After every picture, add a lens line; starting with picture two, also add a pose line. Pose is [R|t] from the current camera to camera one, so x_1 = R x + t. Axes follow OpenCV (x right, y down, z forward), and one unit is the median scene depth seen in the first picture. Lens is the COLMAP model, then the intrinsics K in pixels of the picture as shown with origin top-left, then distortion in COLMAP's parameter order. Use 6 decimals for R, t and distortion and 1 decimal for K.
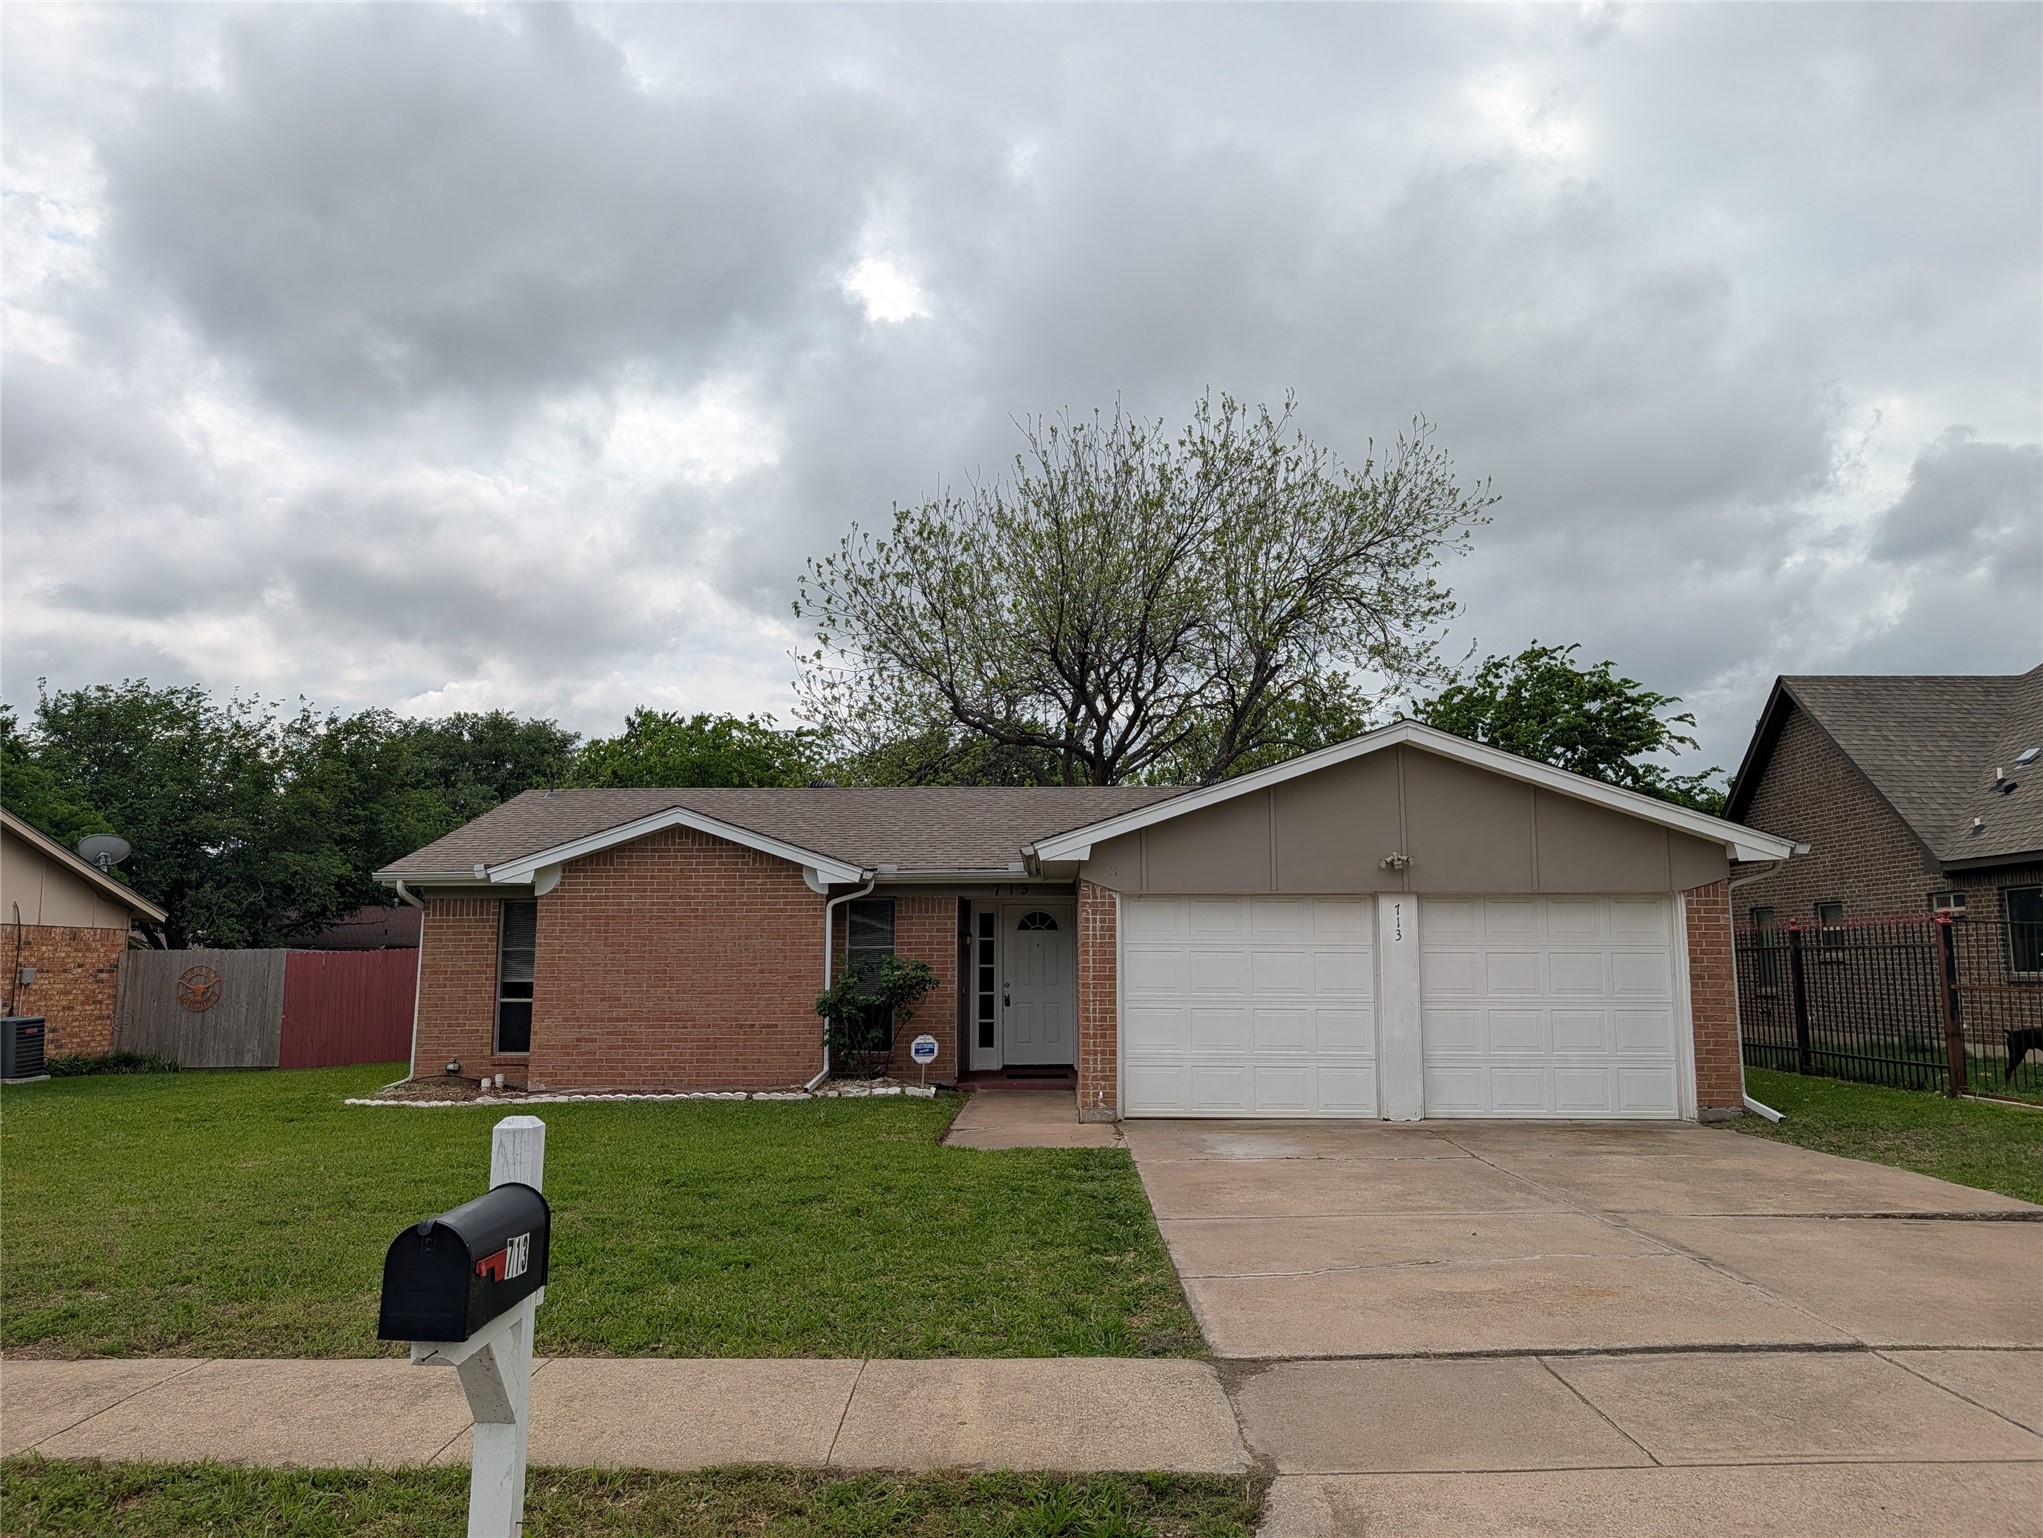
lens RADIAL K [[1470.1, 0, 1021.5], [0, 1470.1, 769.0], [0, 0, 1]] dist [0.014911, -0.006718]
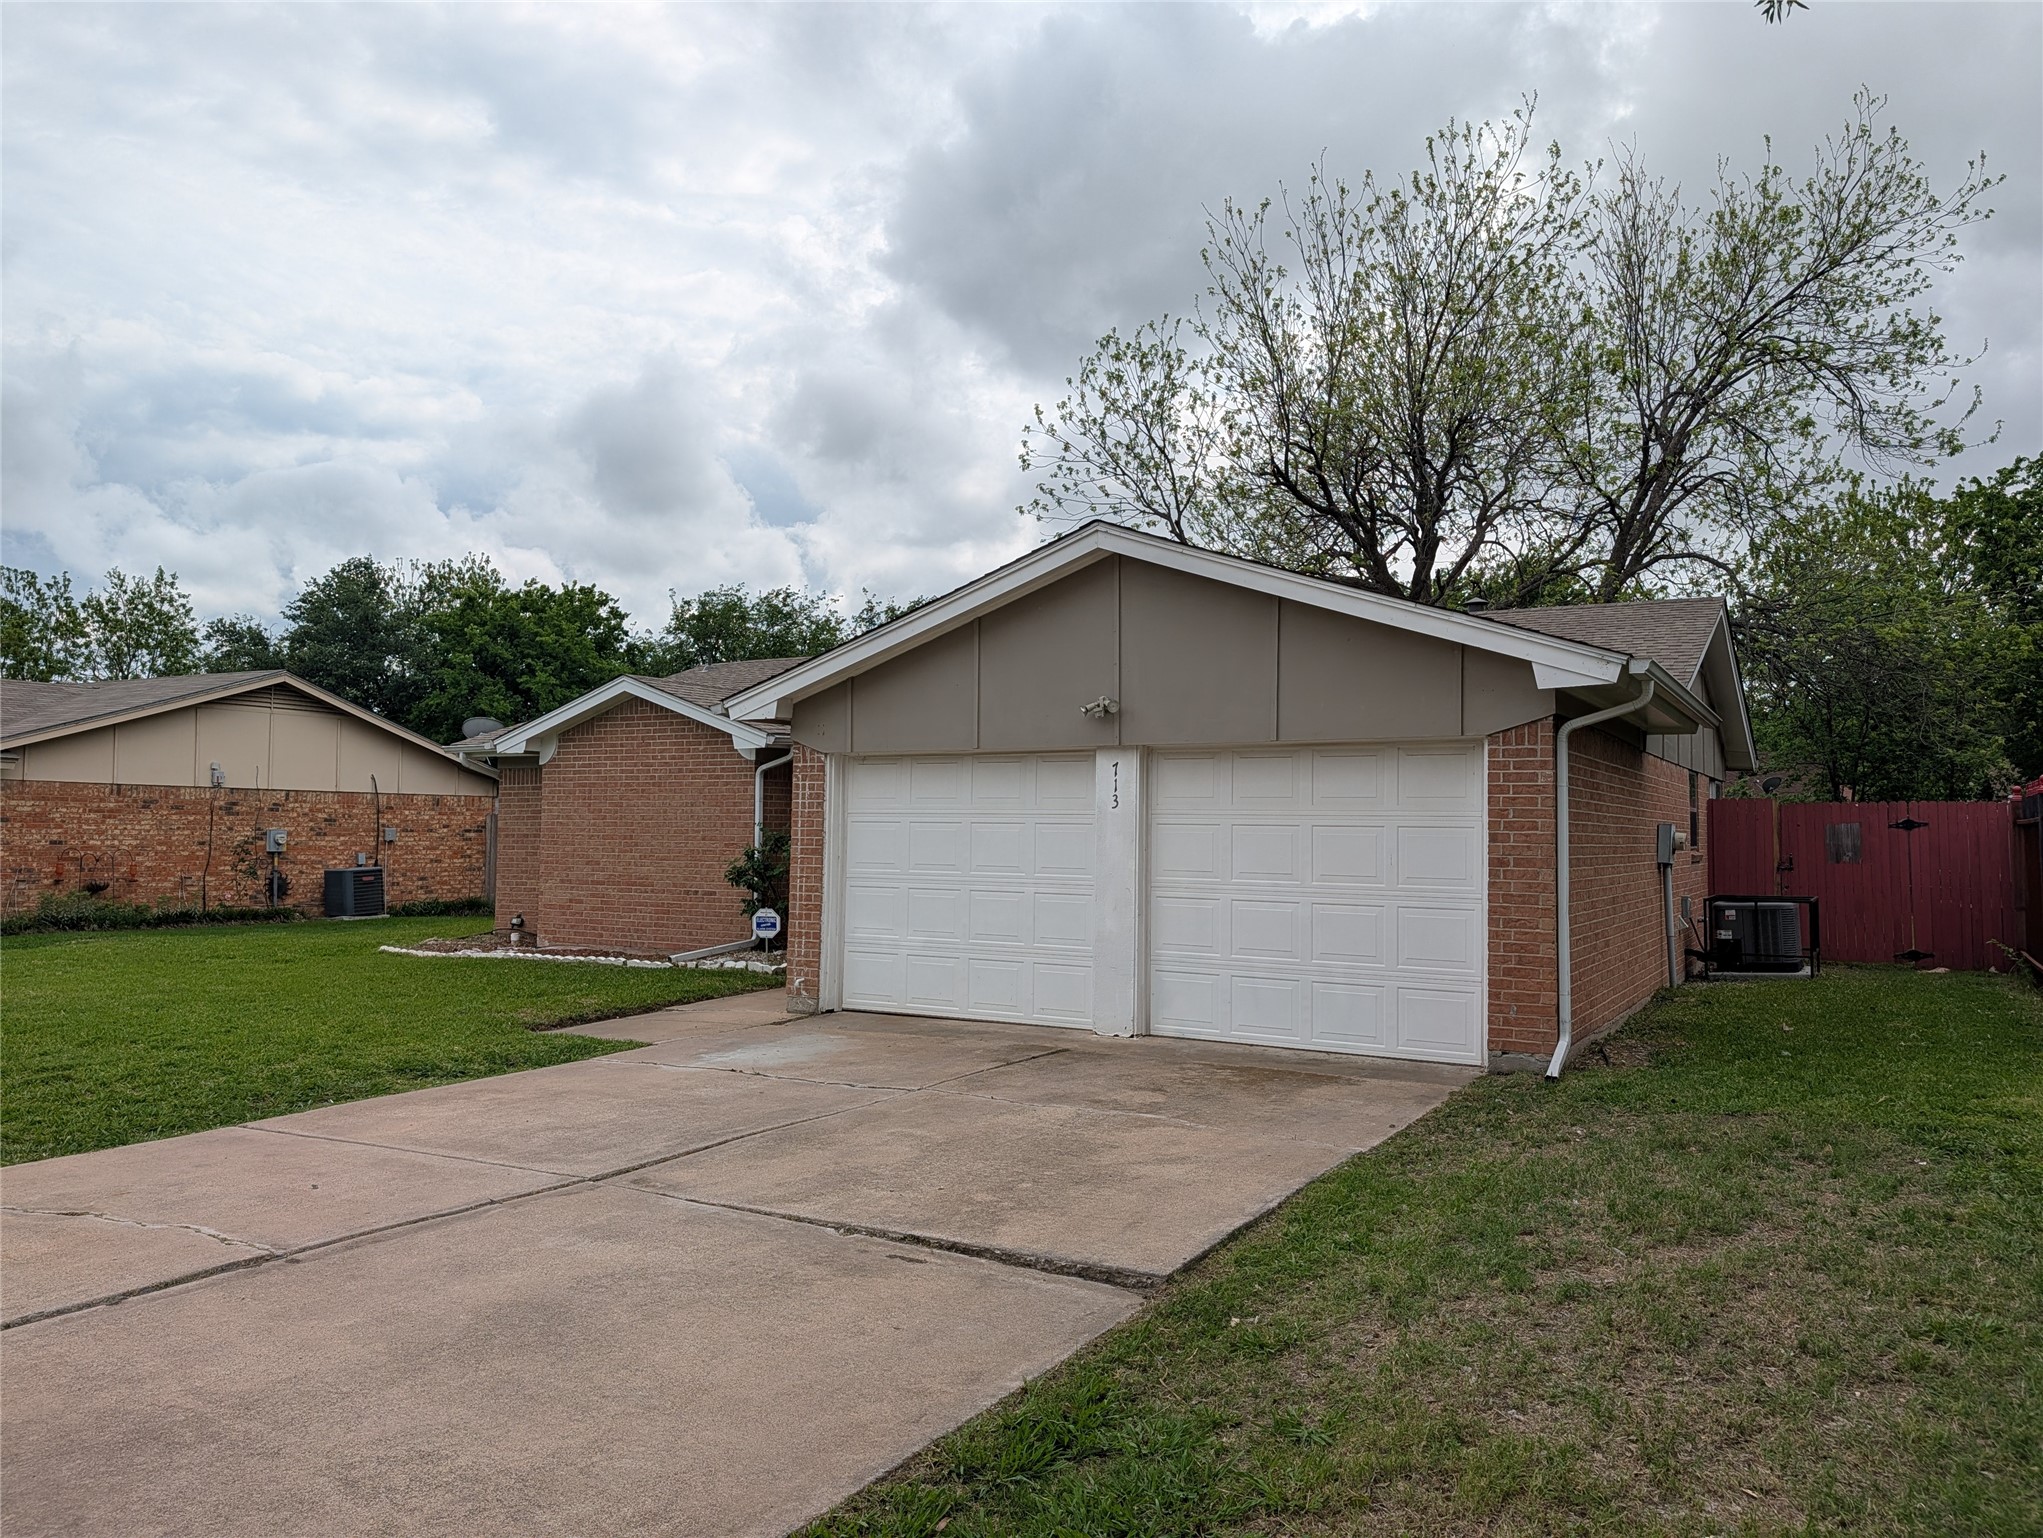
lens RADIAL K [[1446.2, 0, 1018.1], [0, 1446.2, 801.7], [0, 0, 1]] dist [0.030446, -0.001774]
pose [[0.875401, -0.001033, -0.483396, 0.482394], [0.055890, 0.993507, 0.099092, 0.028485], [0.480156, -0.113762, 0.869775, 0.259460]]
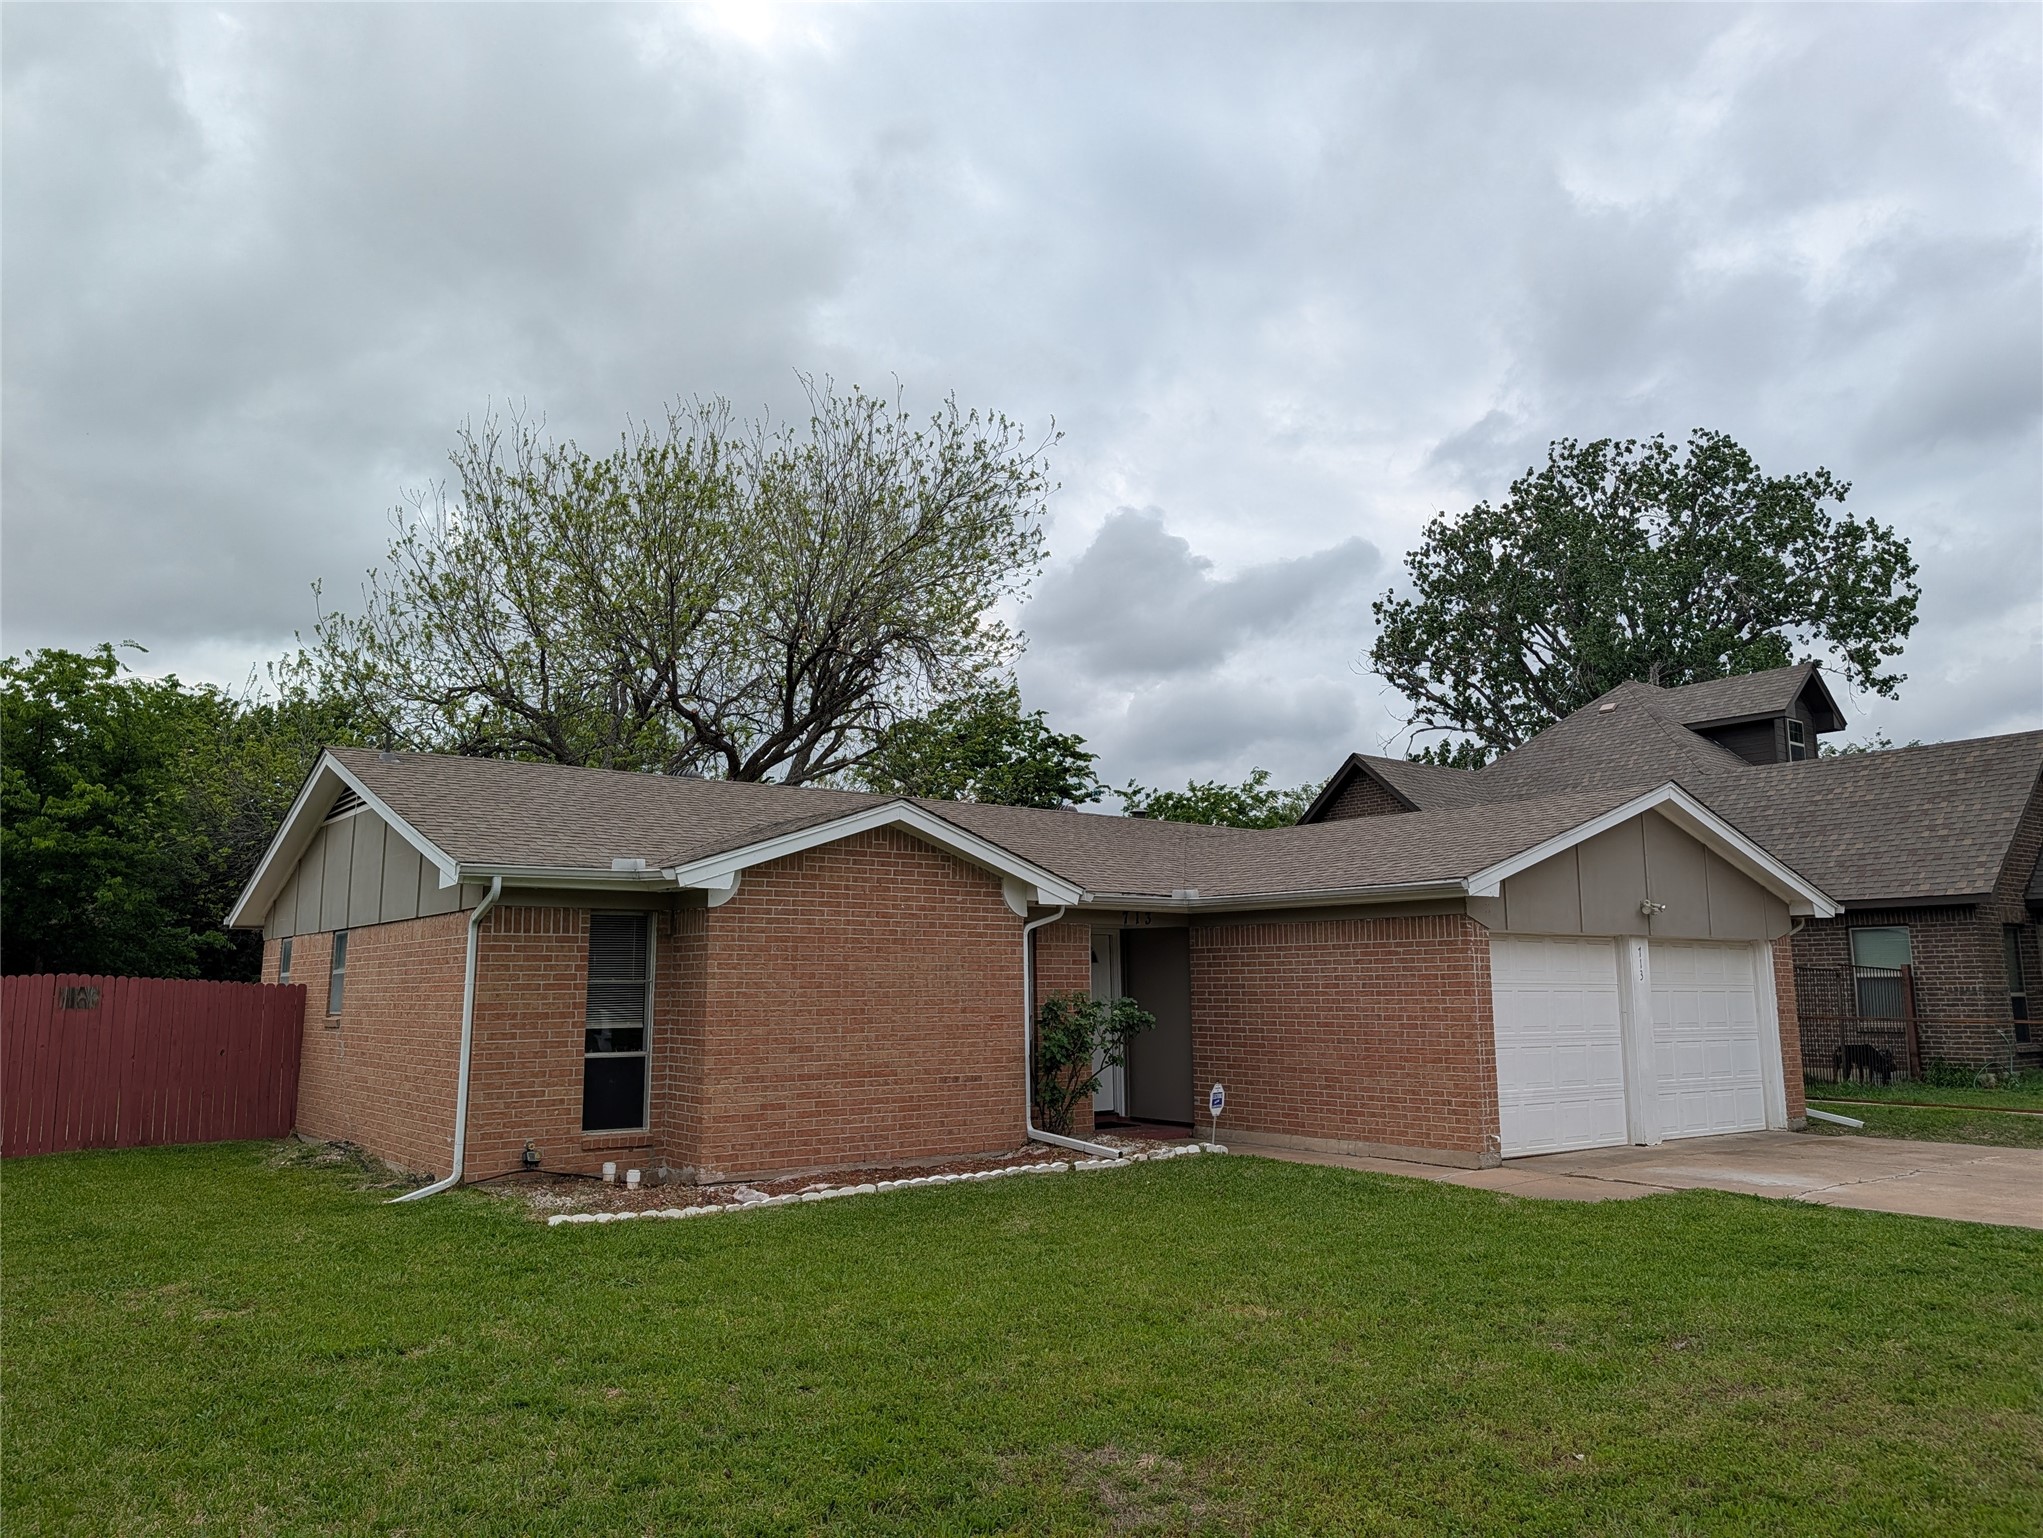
lens RADIAL K [[1457.5, 0, 983.2], [0, 1457.5, 765.0], [0, 0, 1]] dist [0.069390, -0.145311]
pose [[0.789359, 0.093734, 0.606734, -0.672613], [-0.081978, 0.995518, -0.047145, 0.040601], [-0.608434, -0.012525, 0.793506, 0.361234]]
